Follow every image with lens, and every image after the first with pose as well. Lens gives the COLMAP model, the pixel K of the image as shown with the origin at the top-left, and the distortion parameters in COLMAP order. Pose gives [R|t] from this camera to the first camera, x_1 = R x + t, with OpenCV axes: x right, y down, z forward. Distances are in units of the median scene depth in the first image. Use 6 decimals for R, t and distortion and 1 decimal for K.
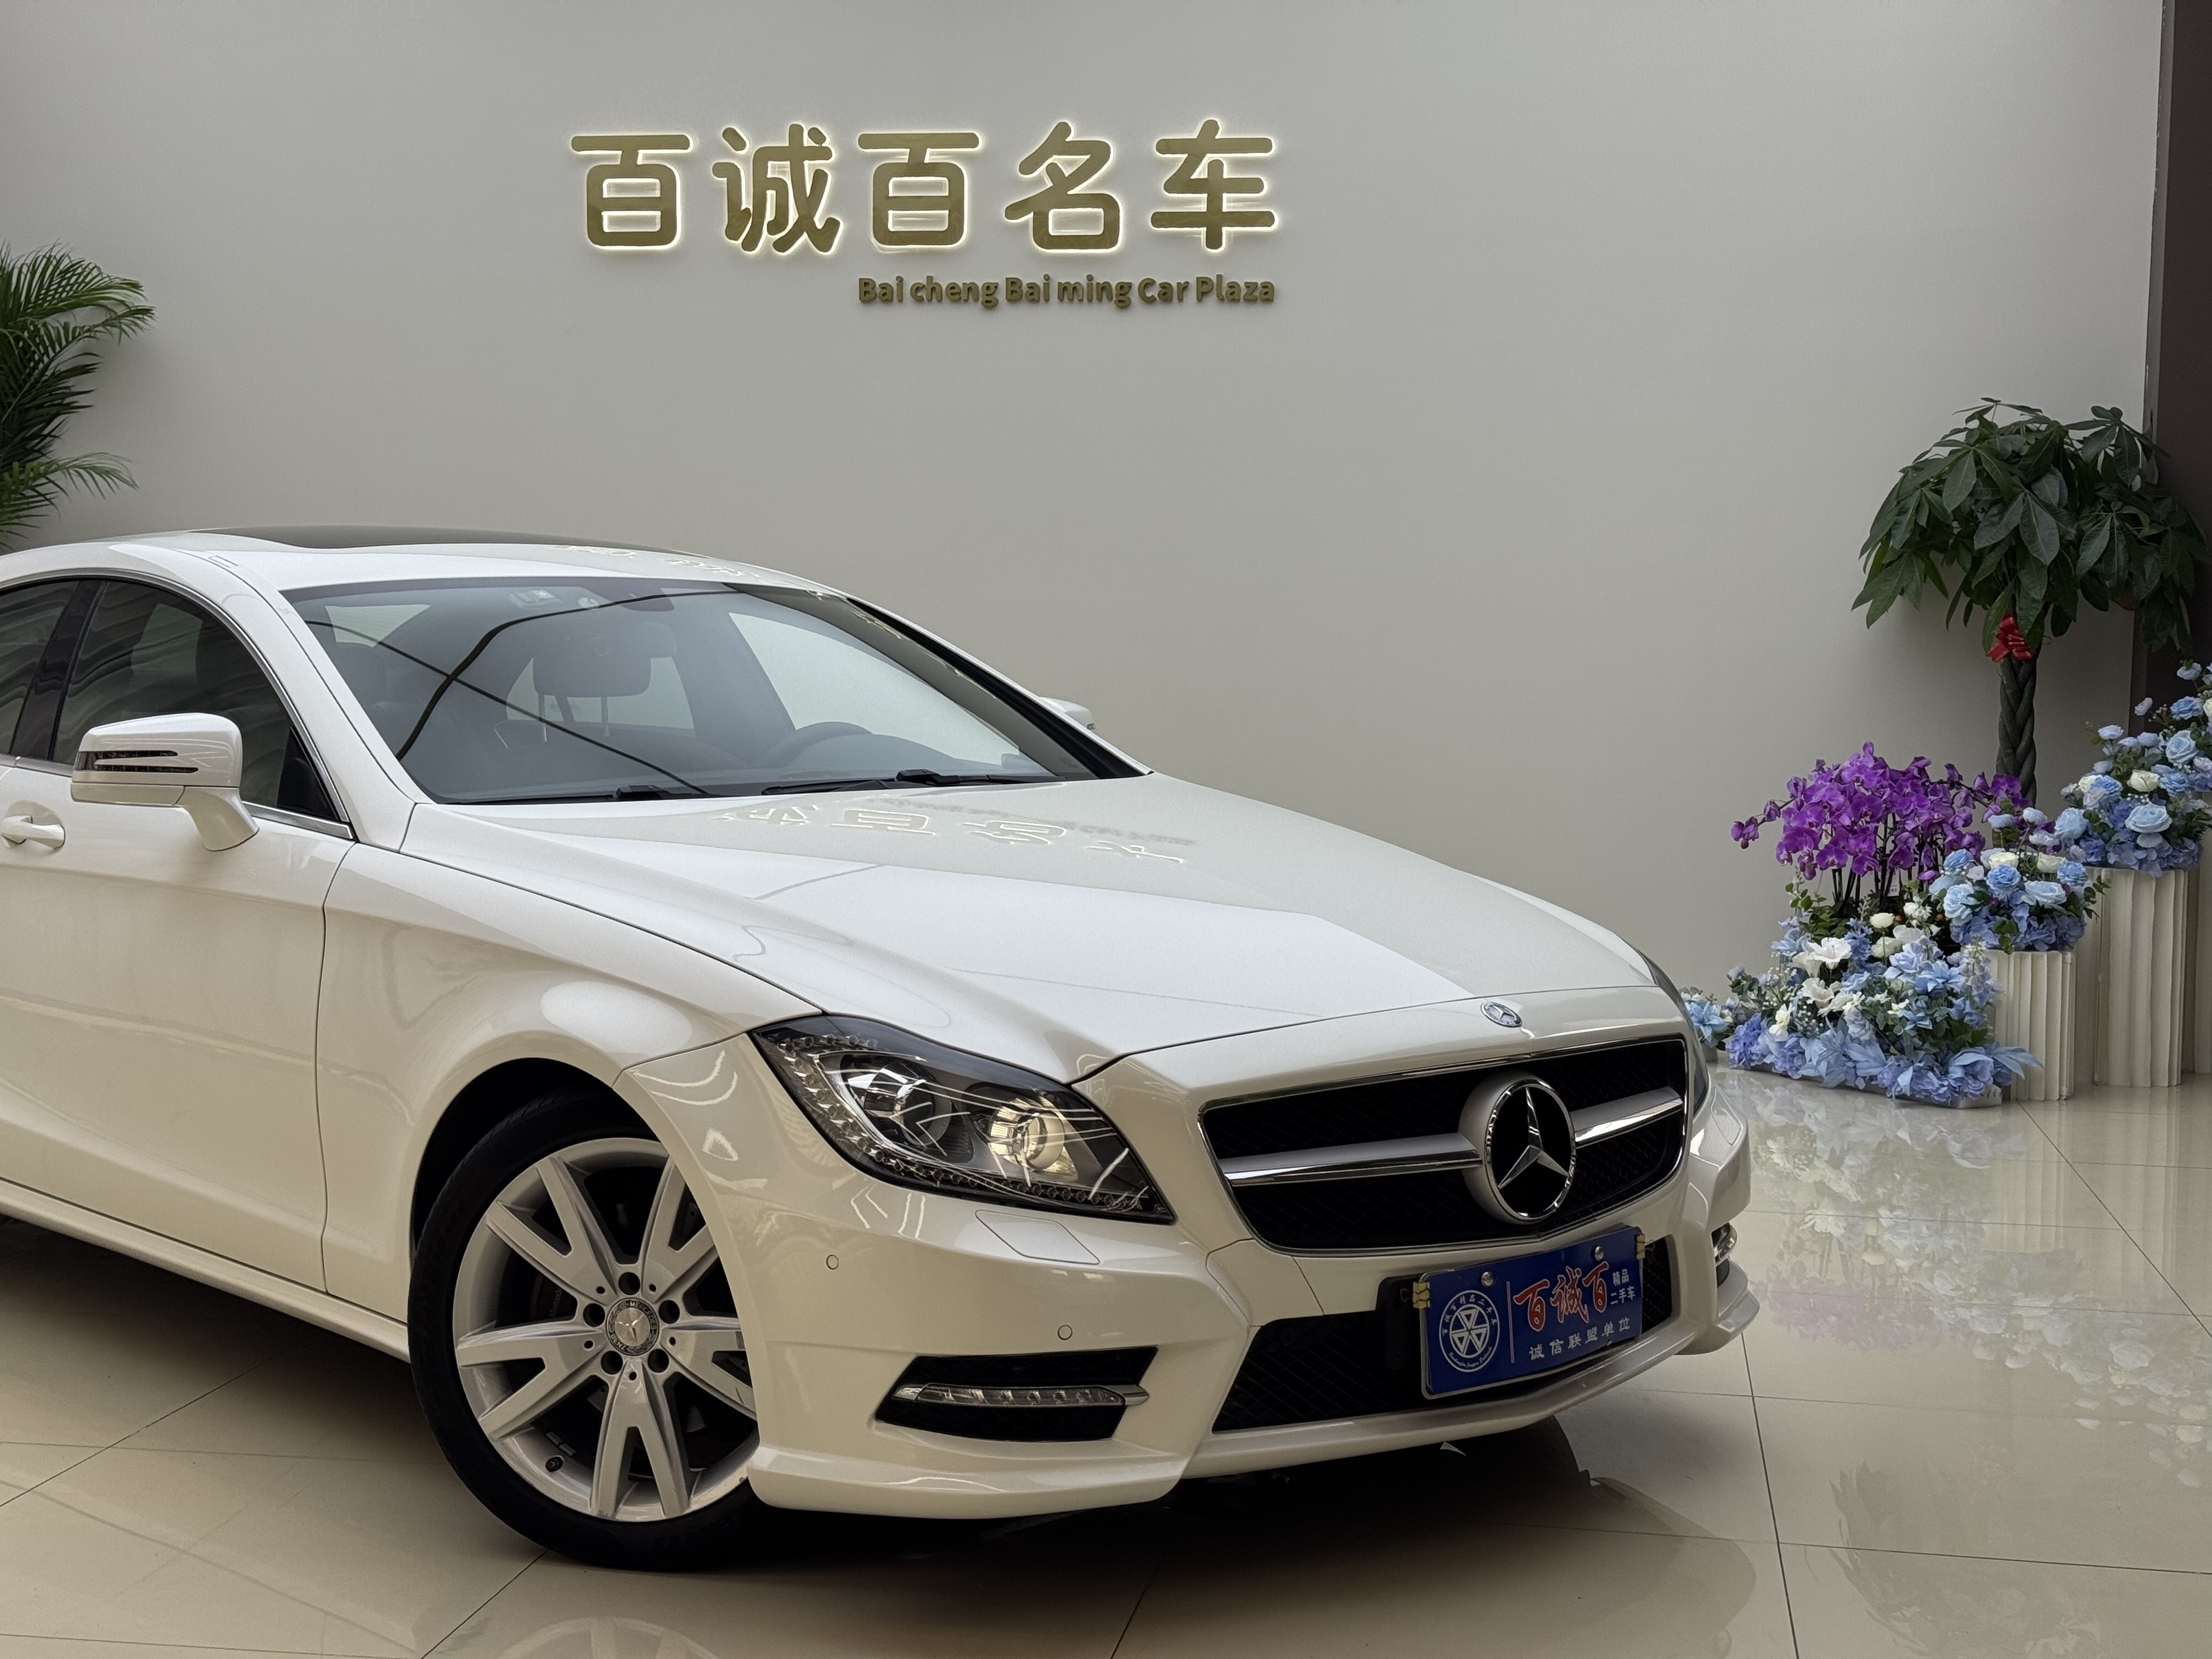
lens RADIAL K [[3051.1, 0, 1117.9], [0, 3051.1, 836.6], [0, 0, 1]] dist [0.132333, 0.000000]
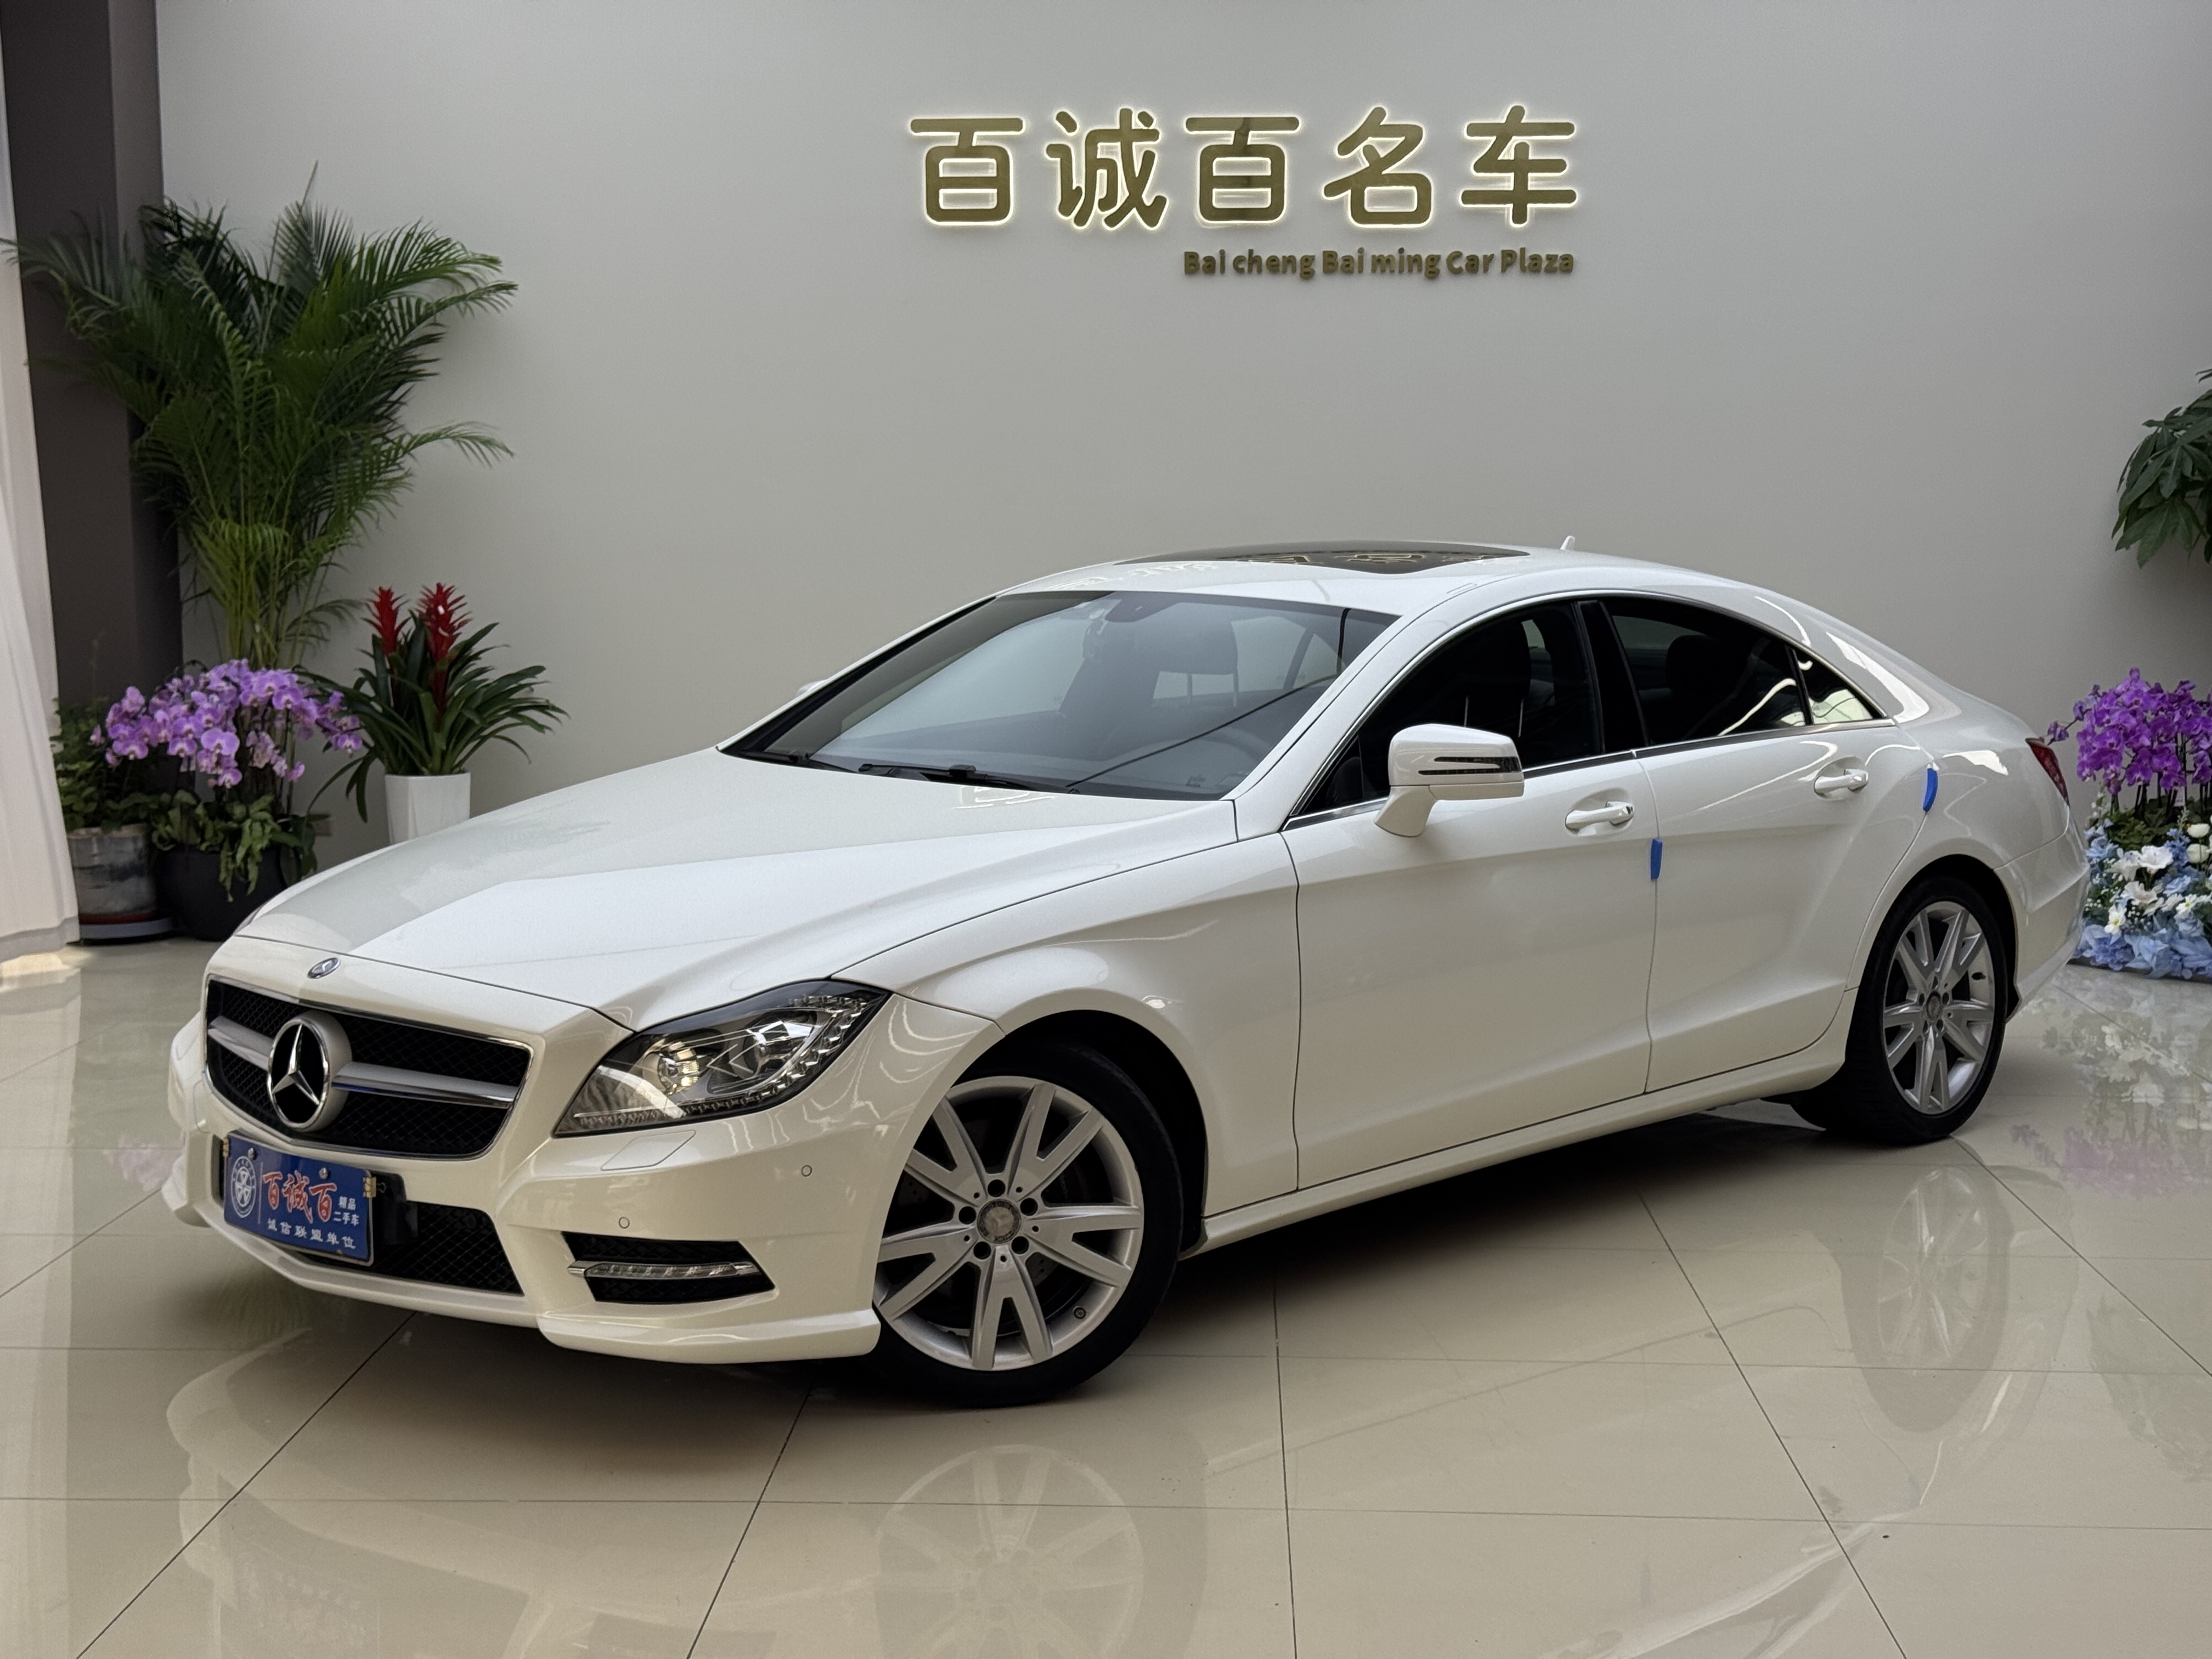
lens RADIAL K [[3051.1, 0, 1115.4], [0, 3051.1, 817.6], [0, 0, 1]] dist [0.132333, 0.000000]
pose [[0.991921, -0.025890, 0.124186, -0.253318], [0.020734, 0.998876, 0.042635, -0.030112], [-0.125150, -0.039715, 0.991343, -0.076098]]
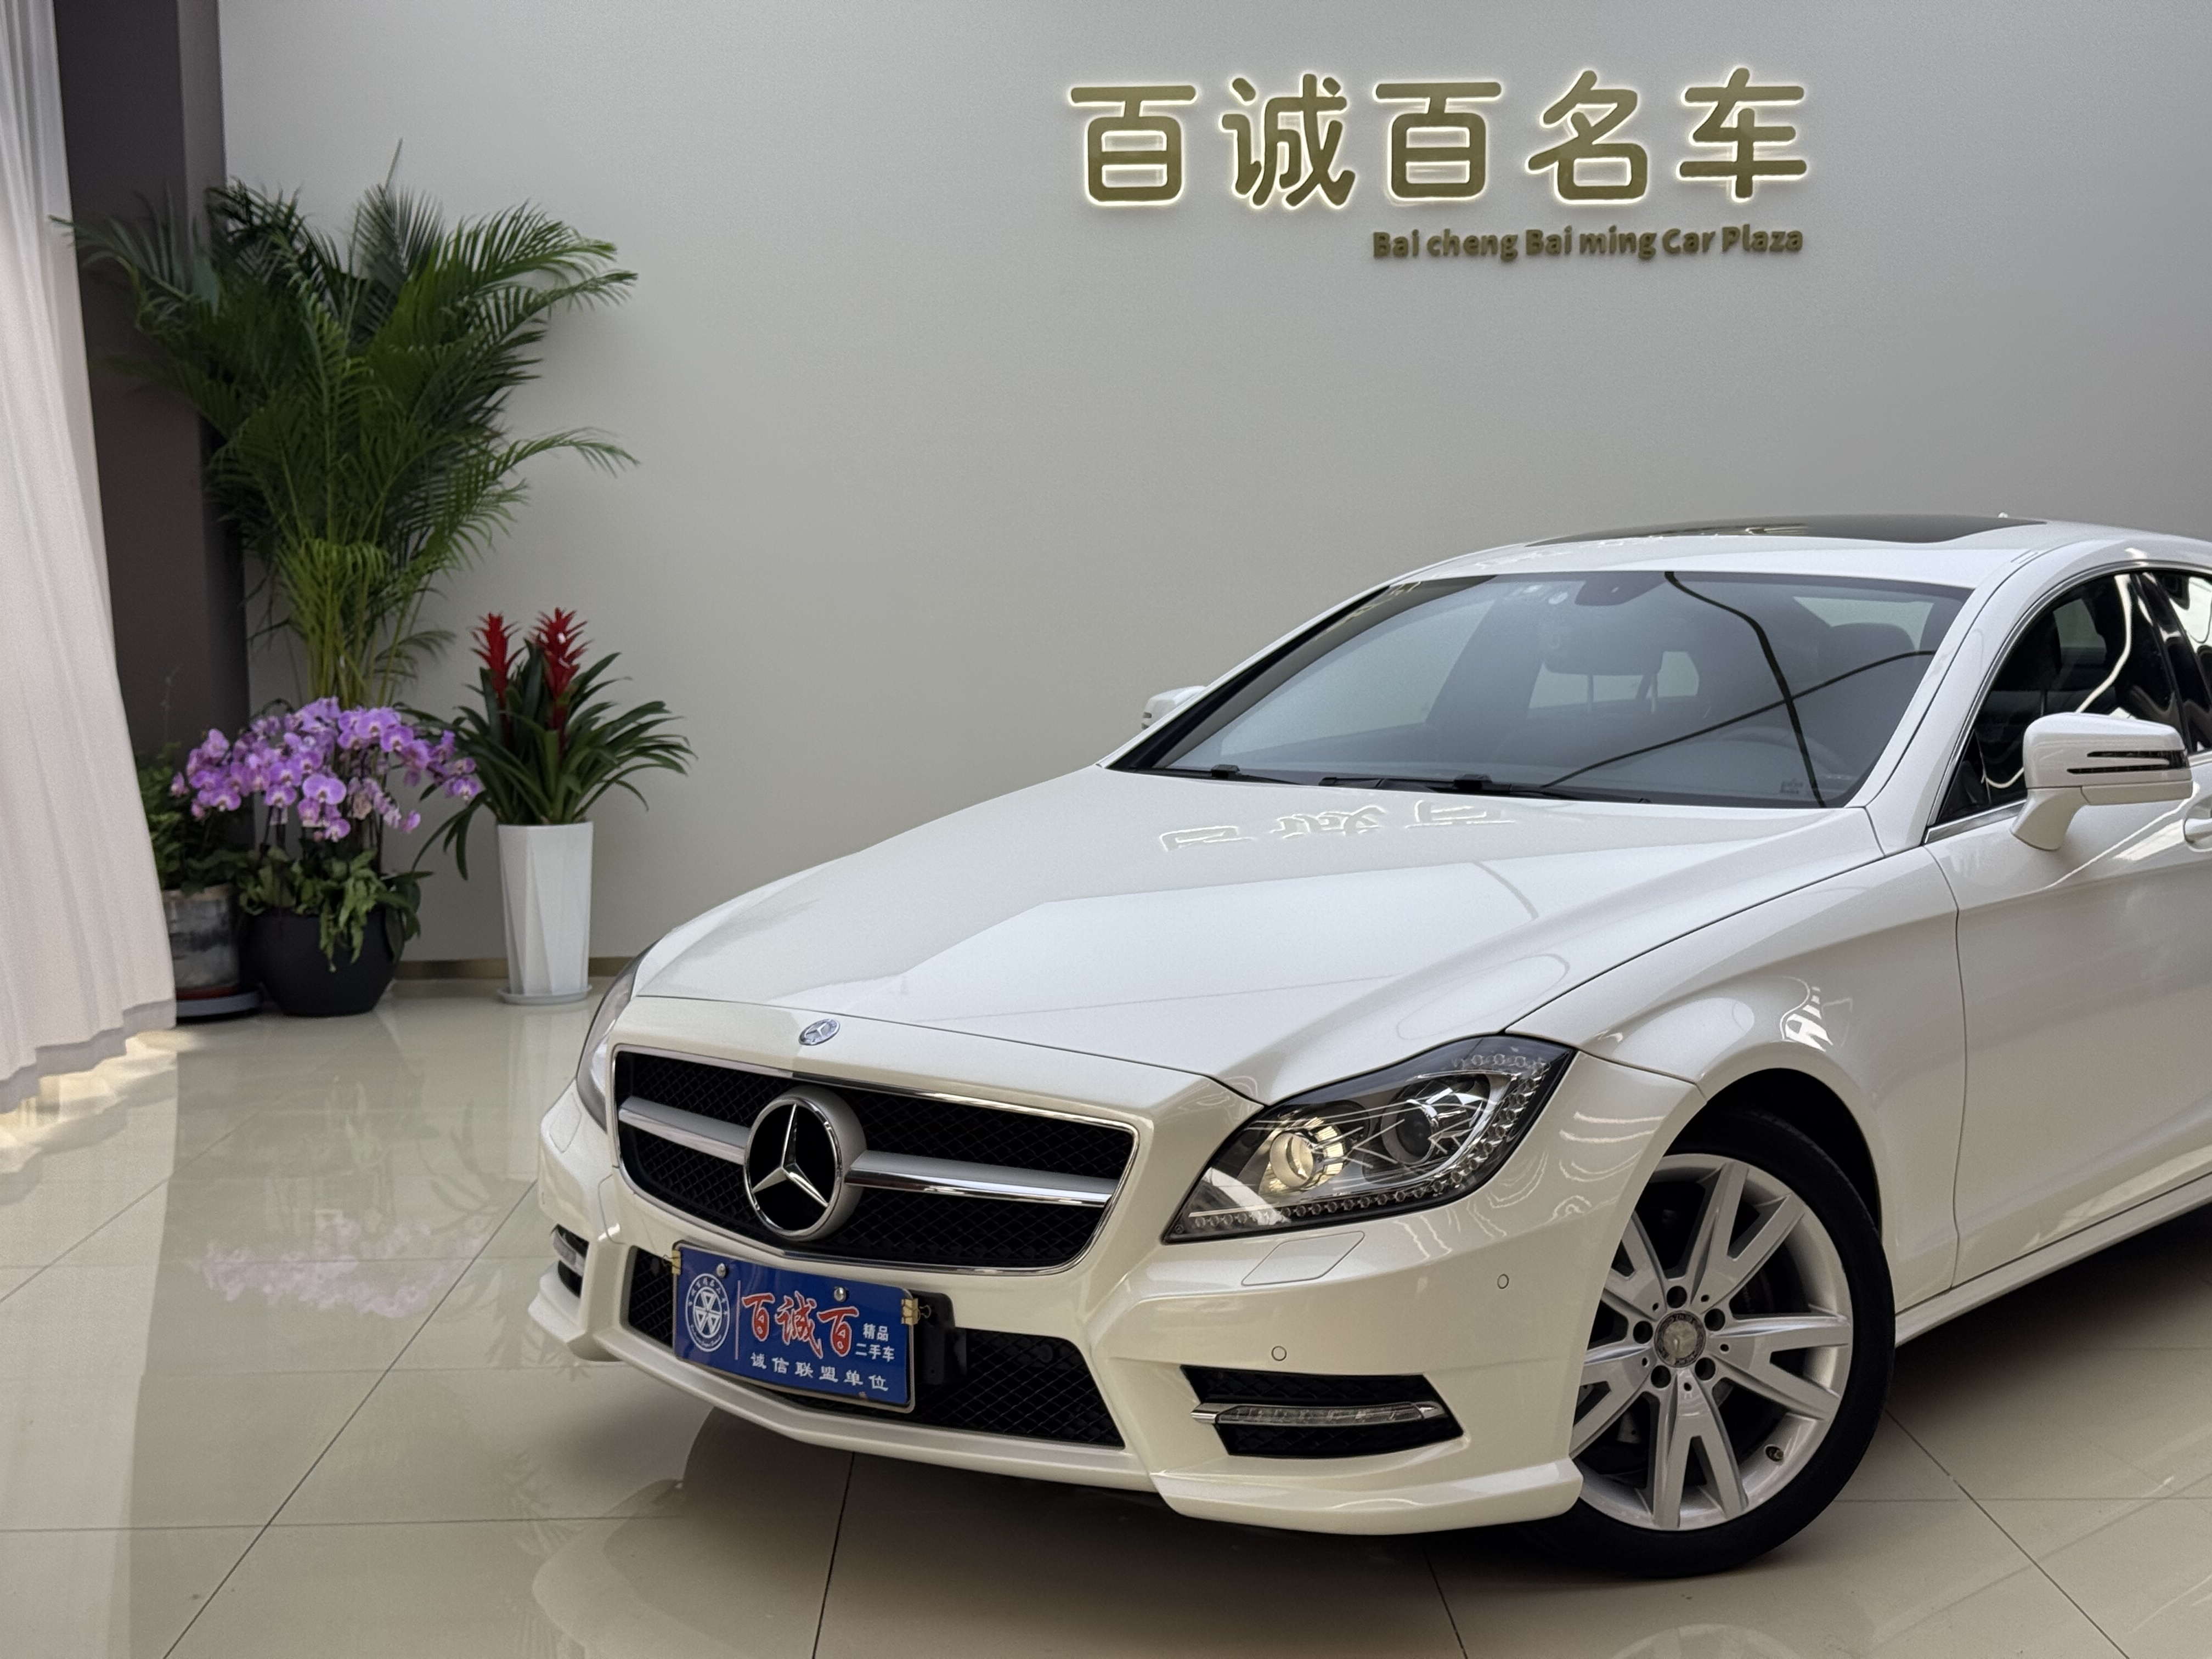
lens RADIAL K [[3051.1, 0, 1103.3], [0, 3051.1, 813.4], [0, 0, 1]] dist [0.132333, 0.000000]
pose [[0.981940, -0.039097, 0.185109, -0.365018], [0.035895, 0.999143, 0.020619, -0.020965], [-0.185757, -0.013602, 0.982502, 0.055906]]
